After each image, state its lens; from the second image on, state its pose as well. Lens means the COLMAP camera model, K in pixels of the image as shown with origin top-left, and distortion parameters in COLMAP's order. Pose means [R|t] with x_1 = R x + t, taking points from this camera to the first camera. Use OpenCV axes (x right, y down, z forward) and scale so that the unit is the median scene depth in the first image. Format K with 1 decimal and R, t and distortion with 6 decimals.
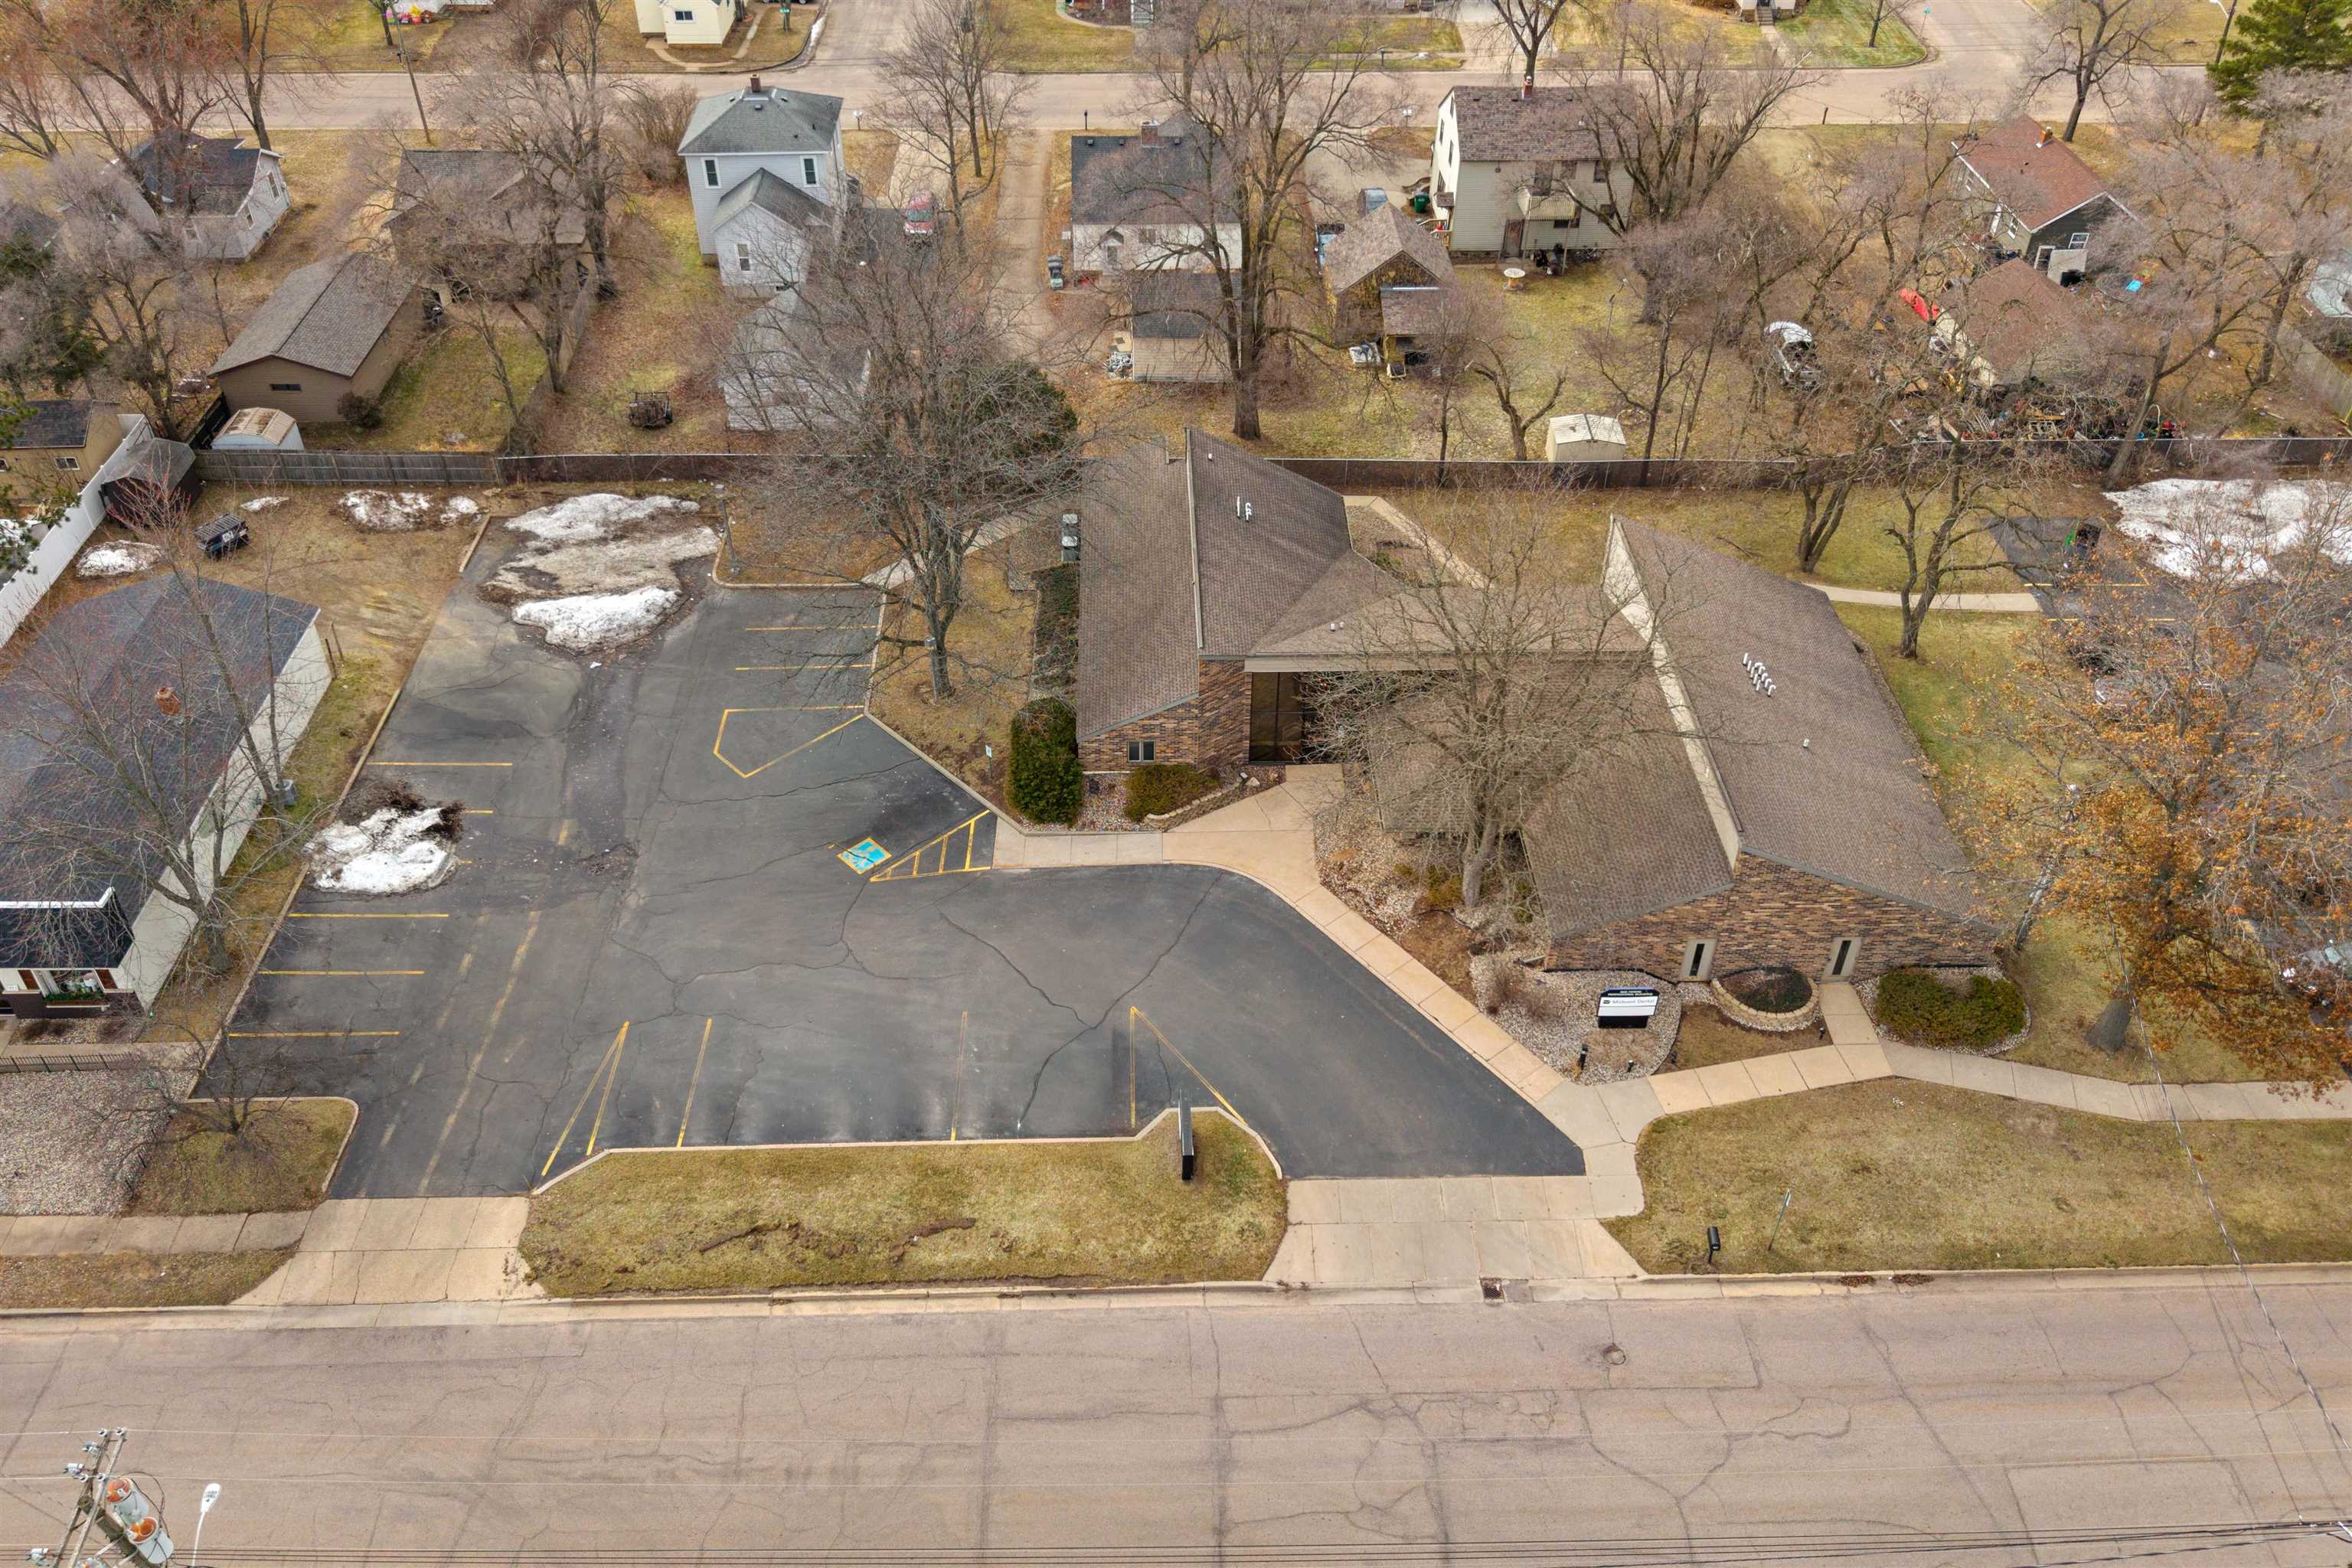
lens RADIAL K [[1855.9, 0, 1176.0], [0, 1855.9, 784.0], [0, 0, 1]] dist [0.030768, -0.045956]
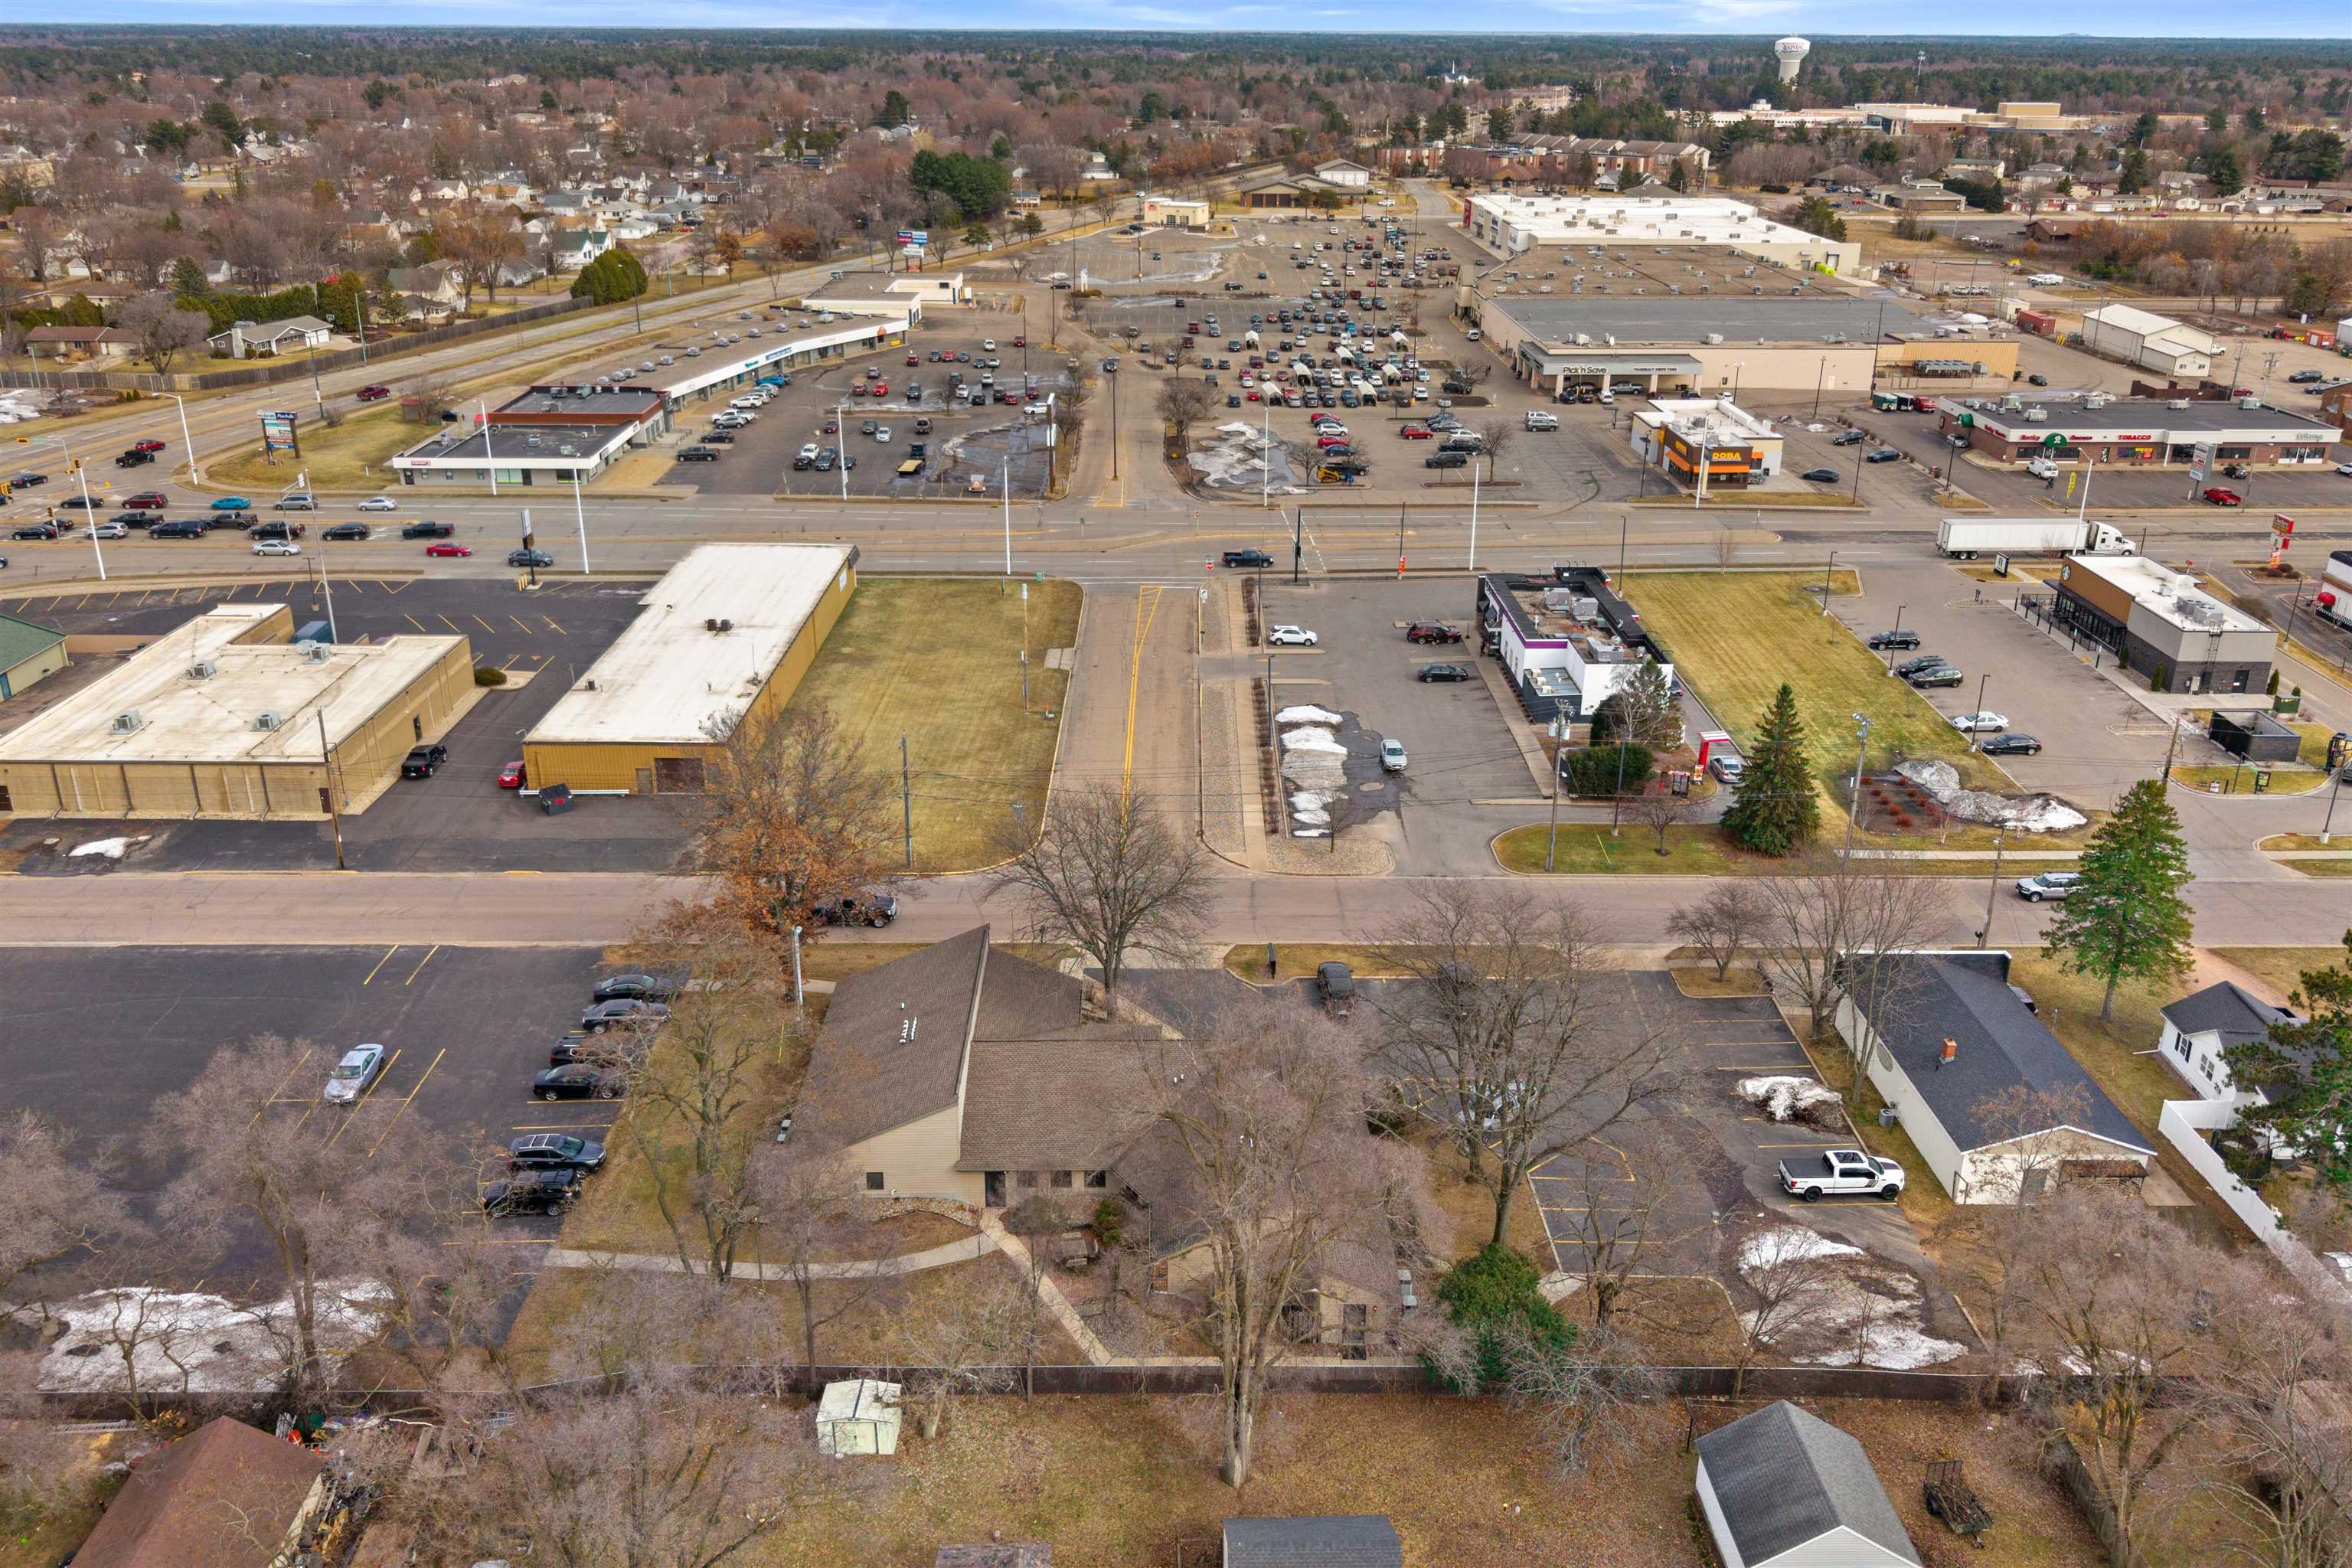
lens RADIAL K [[1846.1, 0, 1176.0], [0, 1846.1, 784.0], [0, 0, 1]] dist [0.079297, -0.164264]
pose [[-0.999880, -0.014435, 0.005647, 0.093024], [-0.001779, 0.468757, 0.883325, -1.590504], [-0.015398, 0.883209, -0.468726, 1.634916]]
